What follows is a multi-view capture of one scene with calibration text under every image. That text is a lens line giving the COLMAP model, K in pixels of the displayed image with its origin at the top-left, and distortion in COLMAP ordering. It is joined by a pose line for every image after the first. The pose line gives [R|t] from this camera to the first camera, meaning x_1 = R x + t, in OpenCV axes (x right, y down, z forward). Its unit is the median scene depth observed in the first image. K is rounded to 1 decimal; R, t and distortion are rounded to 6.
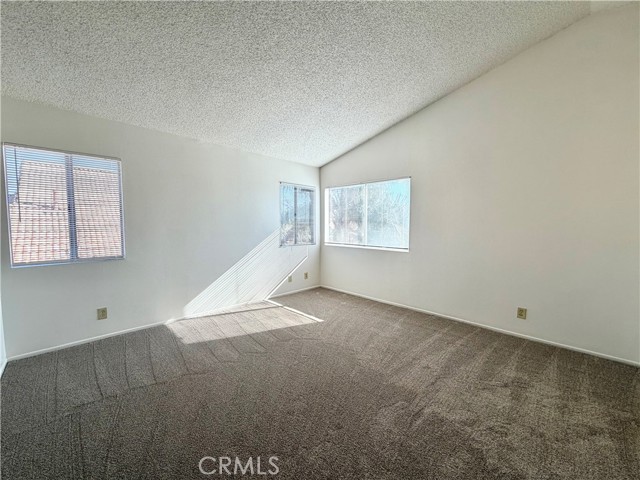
lens RADIAL K [[257.3, 0, 320.0], [0, 257.3, 240.0], [0, 0, 1]] dist [0.001150, -0.000032]
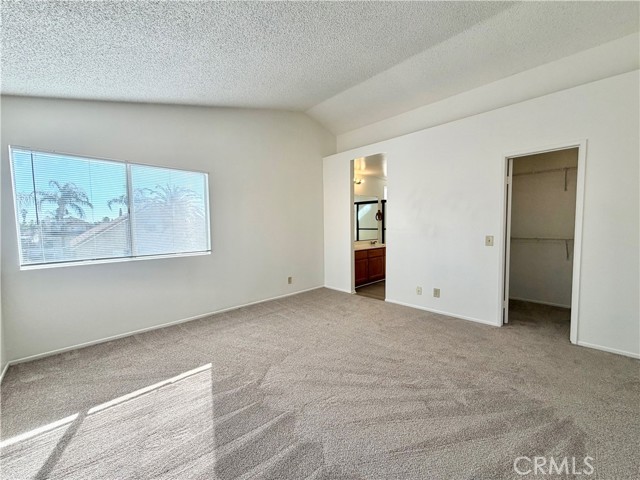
lens RADIAL K [[257.3, 0, 320.0], [0, 257.3, 240.0], [0, 0, 1]] dist [0.001150, -0.000032]
pose [[0.022132, -0.072416, 0.997129, -0.642483], [0.075779, 0.994626, 0.070552, -0.043517], [-0.996879, 0.074000, 0.027501, 0.656091]]
